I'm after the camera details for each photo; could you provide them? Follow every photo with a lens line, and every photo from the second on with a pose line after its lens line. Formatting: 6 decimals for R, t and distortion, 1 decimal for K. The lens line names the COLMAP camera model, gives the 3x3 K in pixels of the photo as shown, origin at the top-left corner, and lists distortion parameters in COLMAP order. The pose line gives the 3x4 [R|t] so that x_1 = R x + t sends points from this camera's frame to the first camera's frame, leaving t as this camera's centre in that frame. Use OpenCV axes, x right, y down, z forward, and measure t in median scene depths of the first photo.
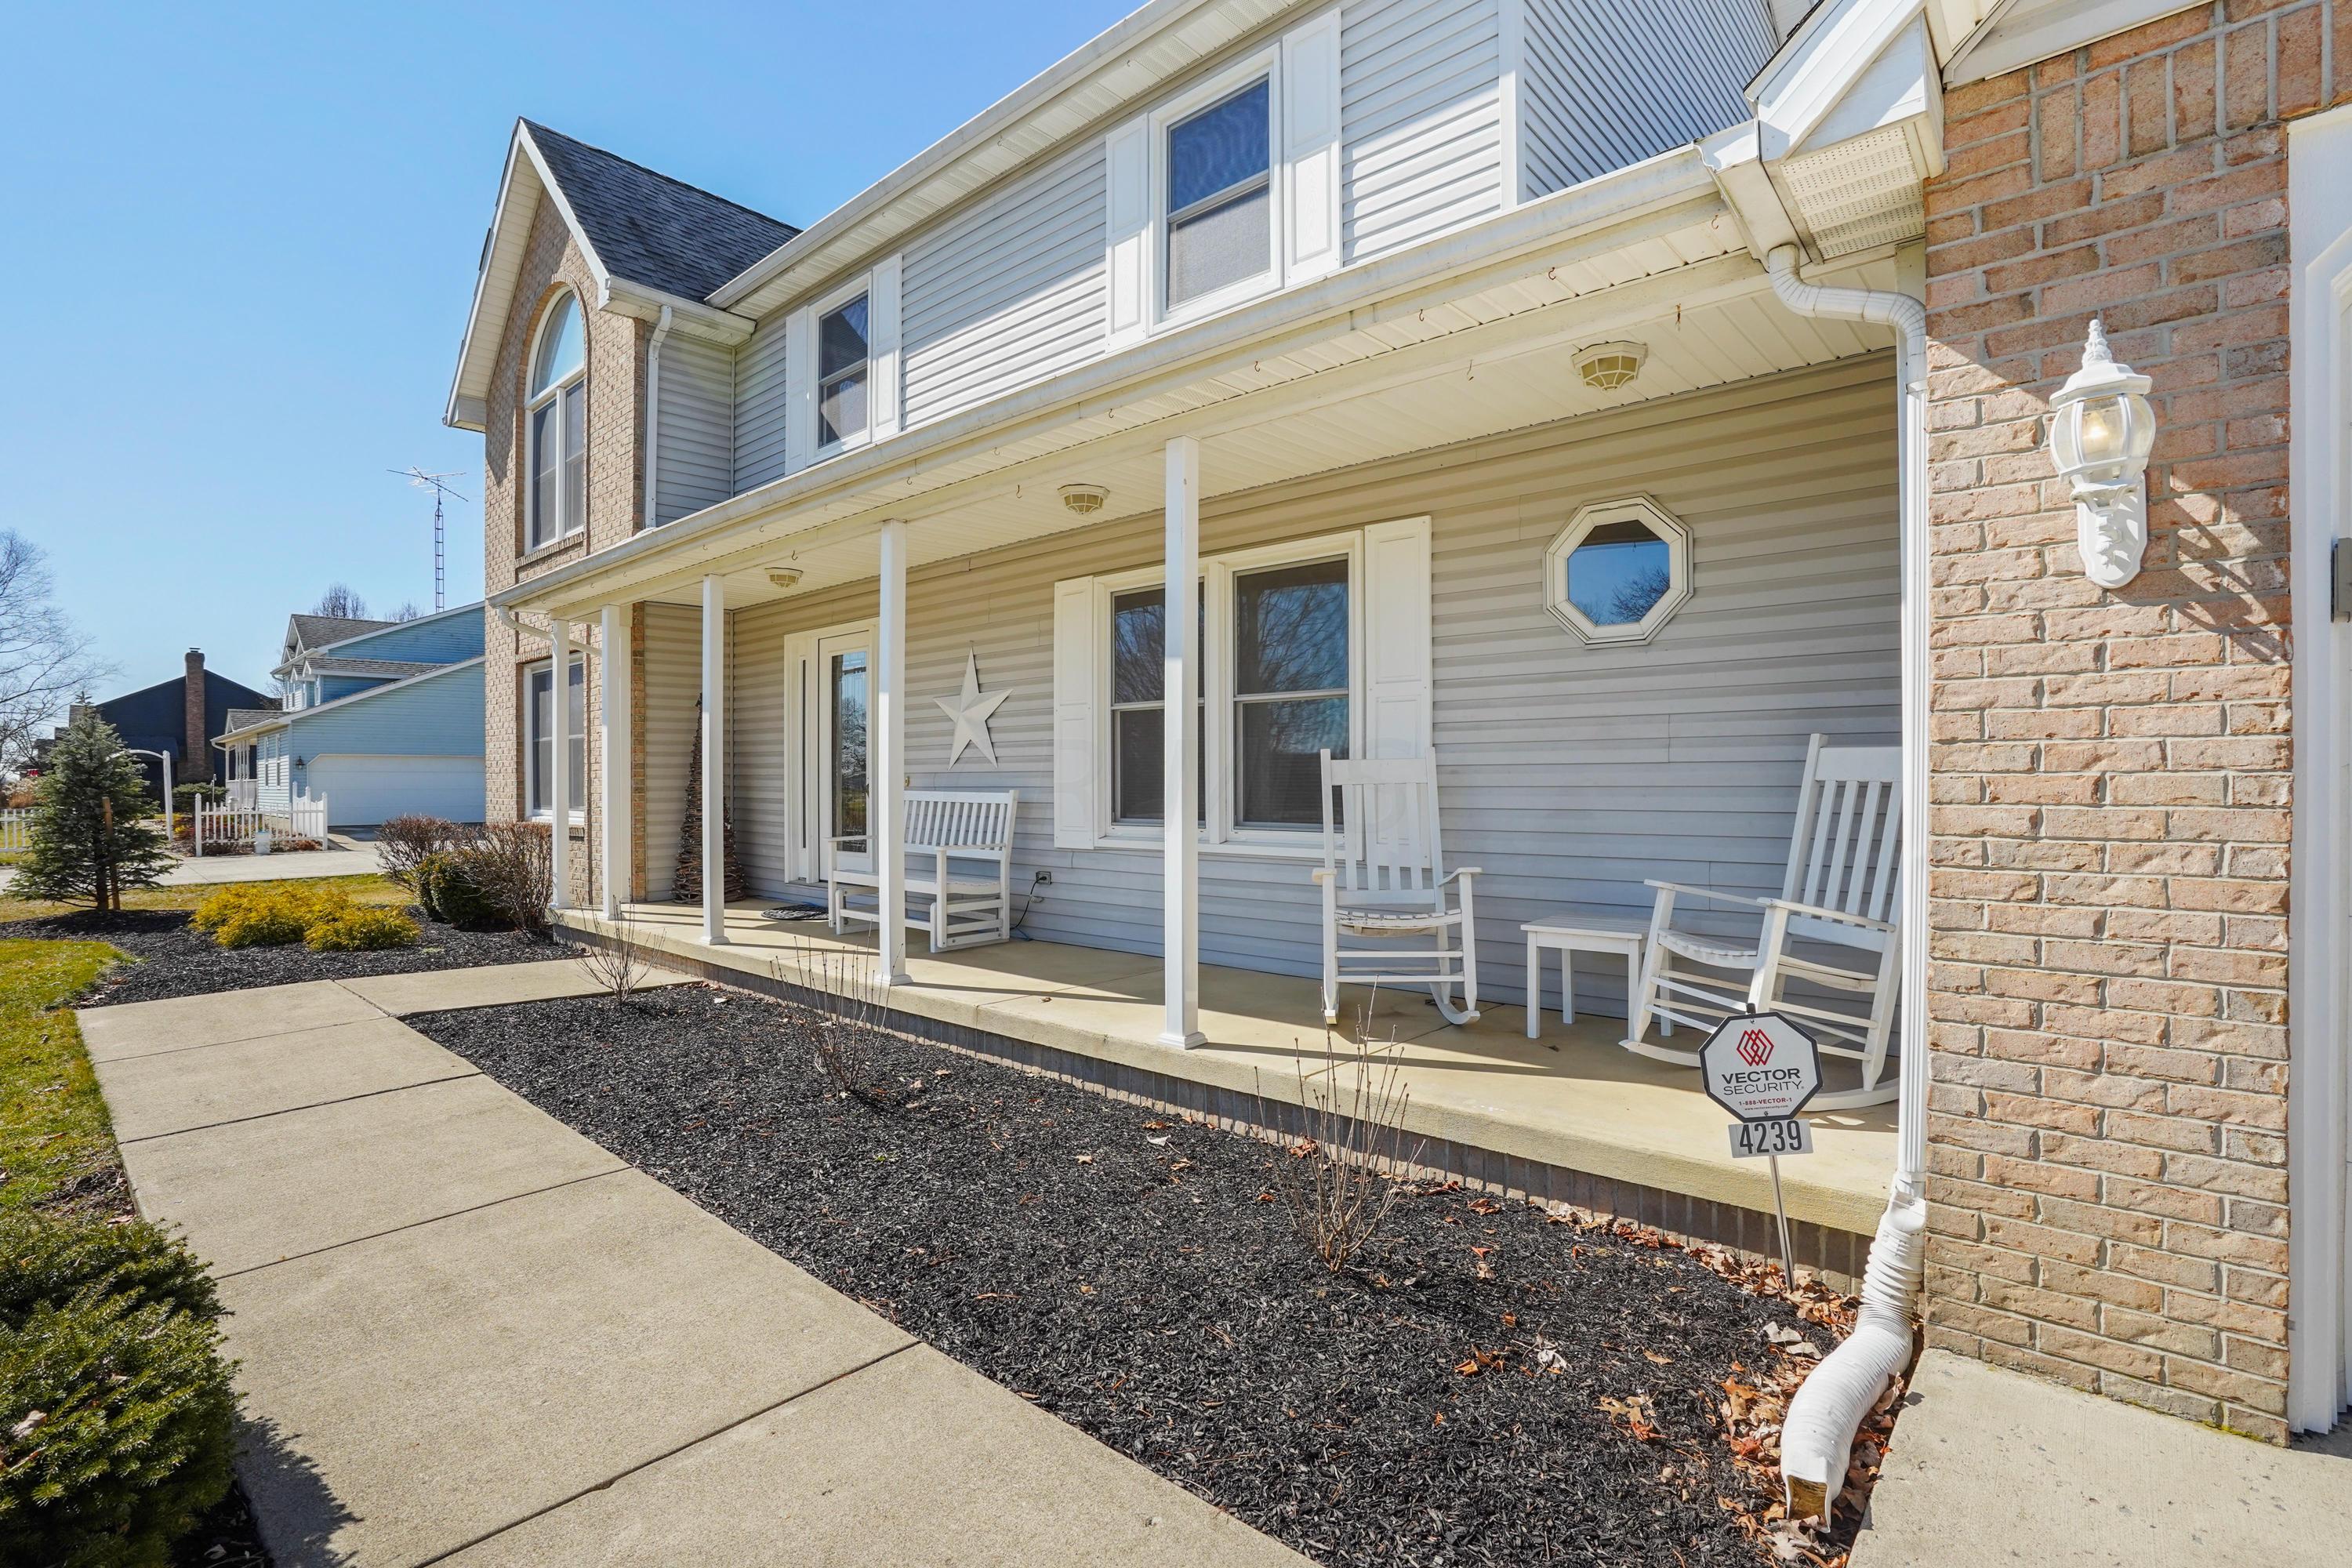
lens RADIAL K [[1117.7, 0, 1159.6], [0, 1117.7, 770.2], [0, 0, 1]] dist [-0.042973, 0.013959]
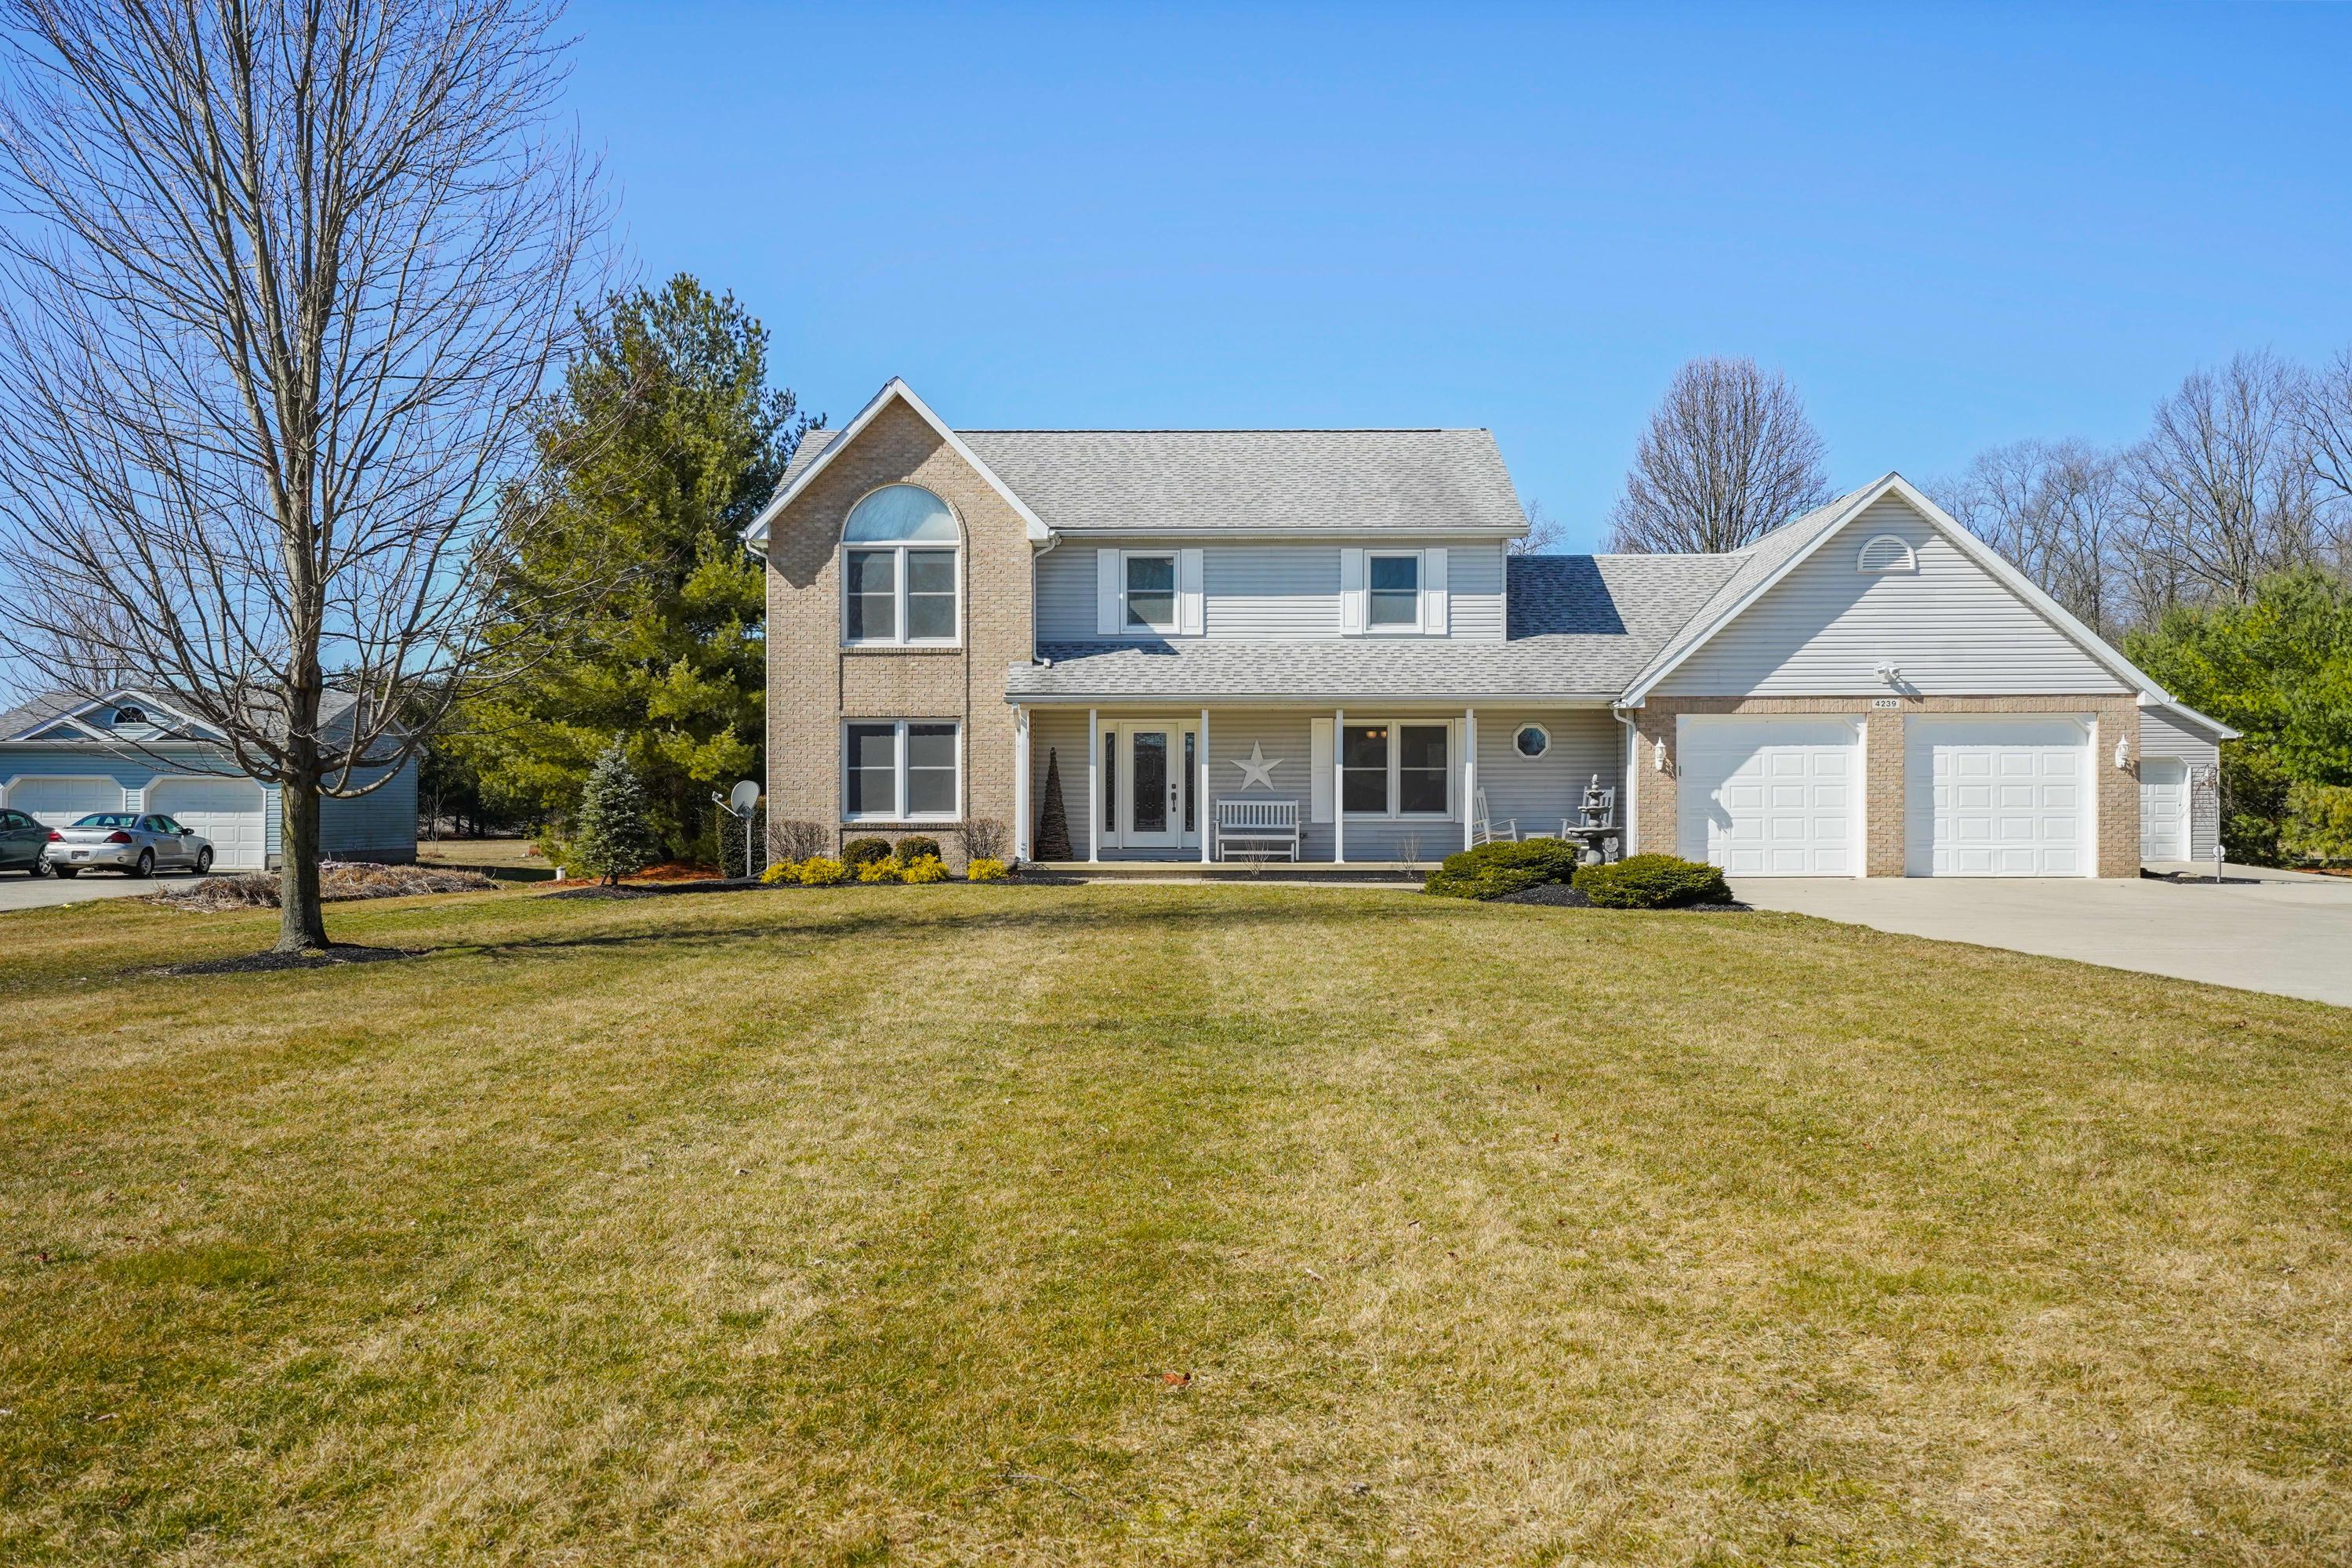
lens RADIAL K [[2334.3, 0, 1182.9], [0, 2334.3, 794.1], [0, 0, 1]] dist [0.005610, 0.000000]
pose [[0.746922, 0.008124, 0.664862, -4.075448], [-0.008212, 0.999962, -0.002993, 0.023964], [-0.664861, -0.003224, 0.746961, -2.934618]]
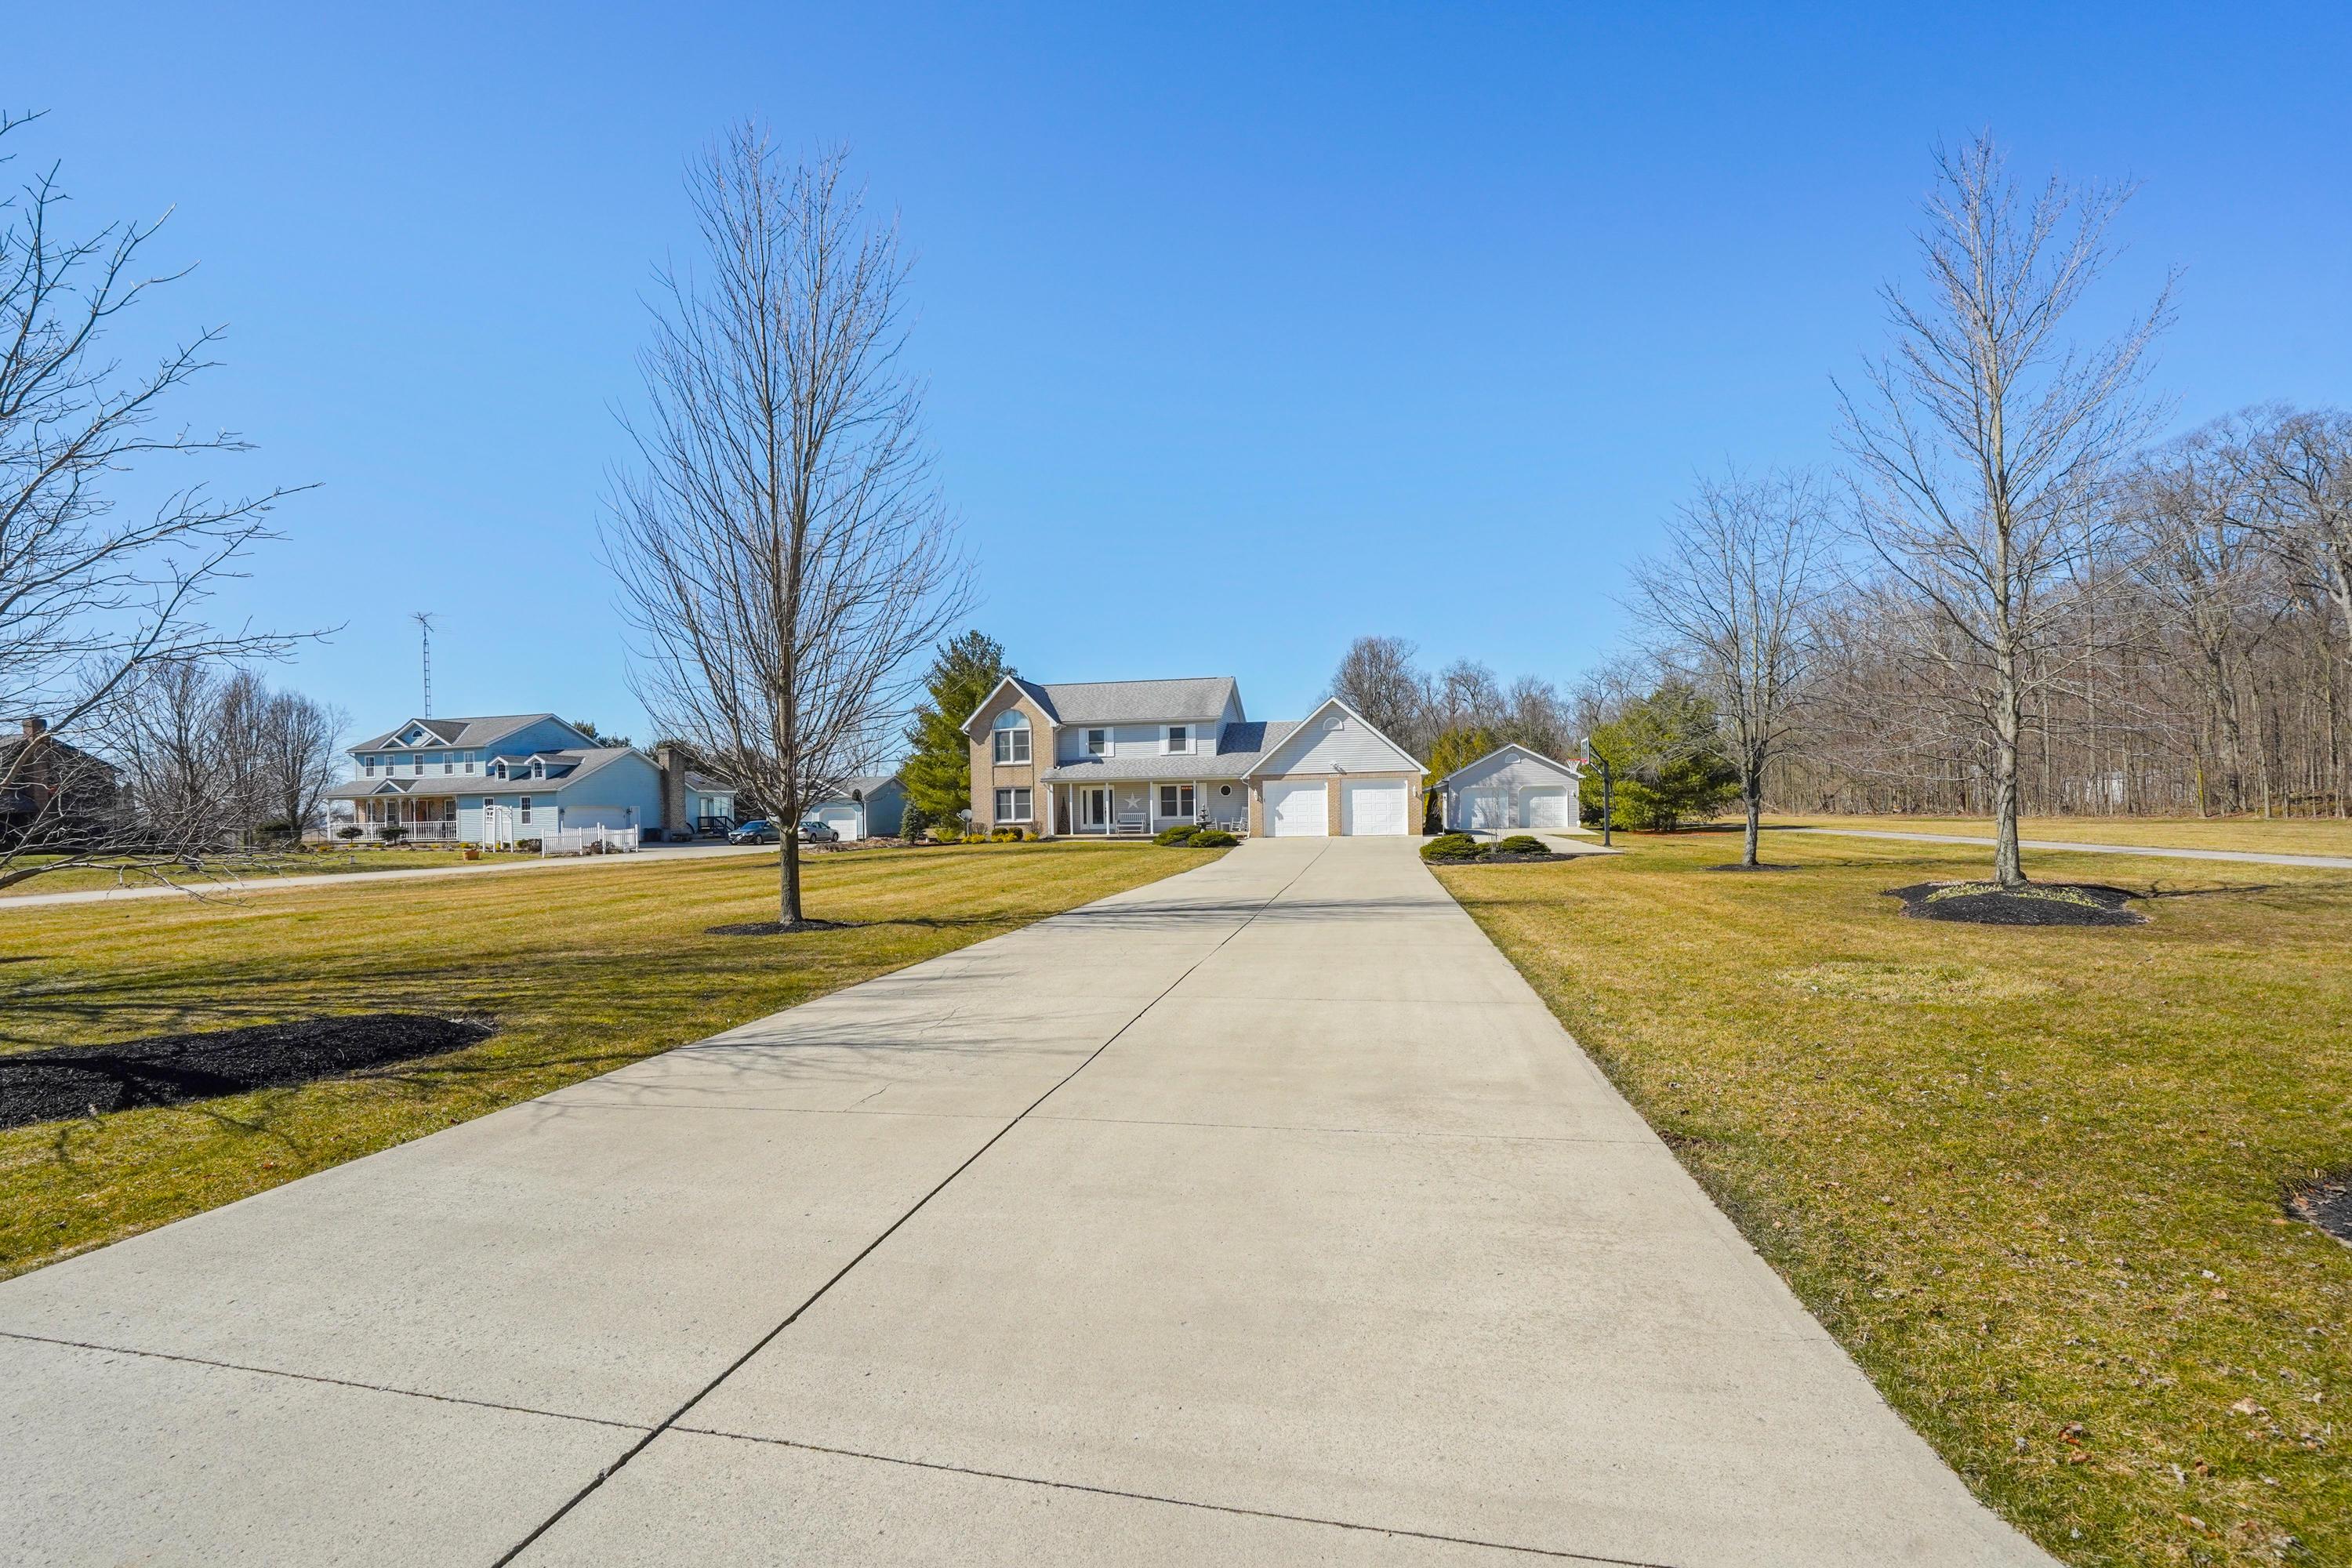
lens RADIAL K [[1117.7, 0, 1171.9], [0, 1117.7, 791.6], [0, 0, 1]] dist [-0.042973, 0.013959]
pose [[0.856999, -0.004478, 0.515298, -4.016398], [0.011118, 0.999890, -0.009800, -0.047191], [-0.515198, 0.014128, 0.856955, -5.734862]]
